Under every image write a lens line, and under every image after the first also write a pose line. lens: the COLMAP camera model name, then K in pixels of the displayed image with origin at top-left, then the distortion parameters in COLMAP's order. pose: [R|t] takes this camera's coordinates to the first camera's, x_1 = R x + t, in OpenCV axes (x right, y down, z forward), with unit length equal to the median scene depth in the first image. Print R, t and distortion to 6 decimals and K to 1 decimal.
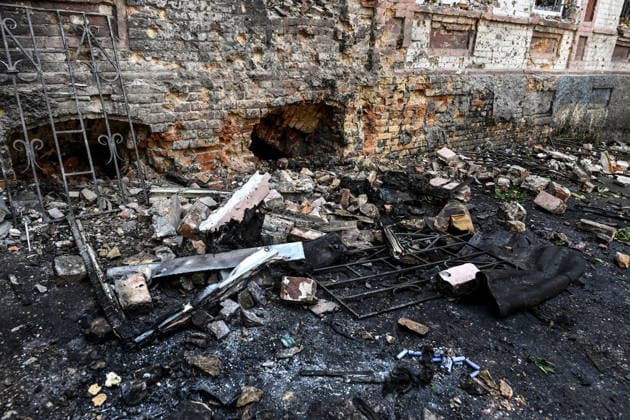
lens RADIAL K [[428.0, 0, 317.5], [0, 428.0, 209.7], [0, 0, 1]] dist [-0.000236, -0.001548]
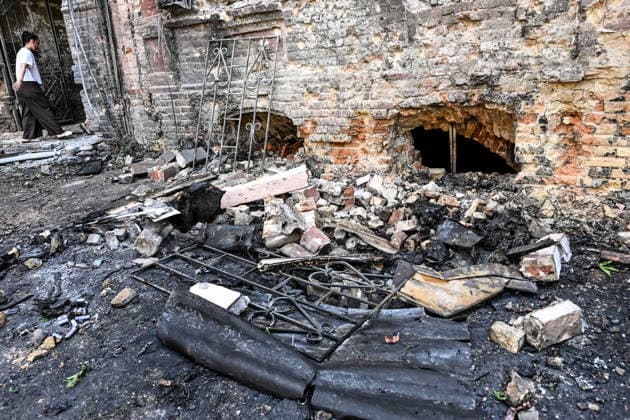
lens RADIAL K [[428.0, 0, 317.5], [0, 428.0, 209.7], [0, 0, 1]] dist [-0.000236, -0.001548]
pose [[0.418716, 0.229695, -0.878588, 0.698619], [-0.242300, 0.960668, 0.135679, -0.113102], [0.875196, 0.156071, 0.457901, 0.460828]]
